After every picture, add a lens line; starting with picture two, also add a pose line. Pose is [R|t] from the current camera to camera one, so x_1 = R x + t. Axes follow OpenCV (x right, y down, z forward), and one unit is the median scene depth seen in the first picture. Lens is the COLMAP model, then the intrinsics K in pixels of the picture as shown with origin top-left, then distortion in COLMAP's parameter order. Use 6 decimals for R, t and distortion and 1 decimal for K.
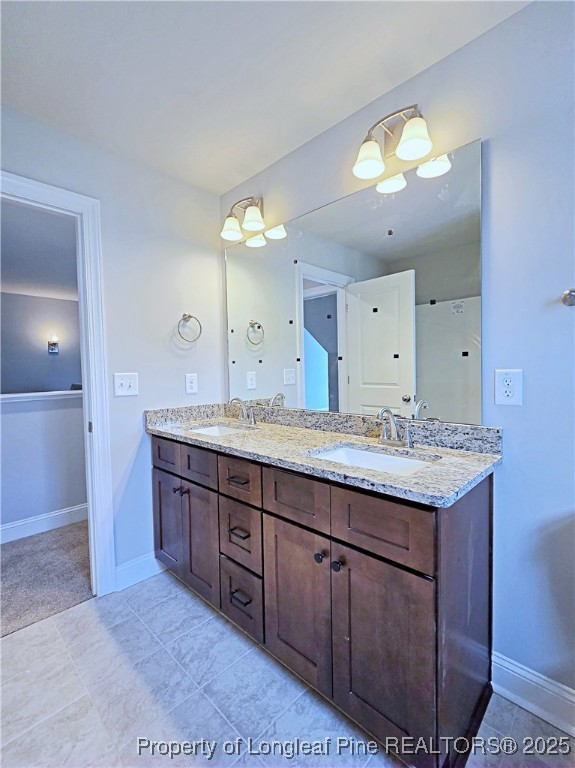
lens RADIAL K [[351.5, 0, 292.7], [0, 351.5, 384.7], [0, 0, 1]] dist [-0.002775, 0.003161]
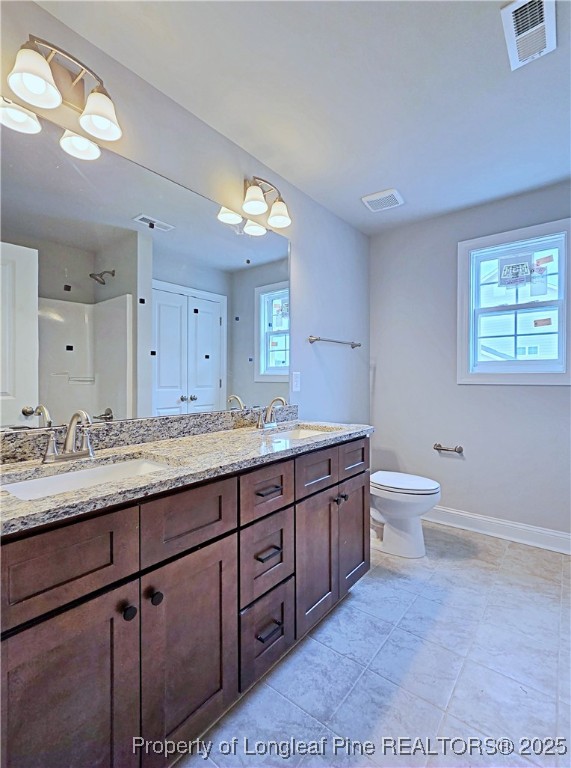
lens RADIAL K [[351.5, 0, 287.9], [0, 351.5, 383.0], [0, 0, 1]] dist [-0.002775, 0.003161]
pose [[-0.093674, 0.006358, 0.995583, -0.999251], [0.047091, 0.998889, -0.001949, 0.012800], [-0.994489, 0.046701, -0.093869, 1.007052]]
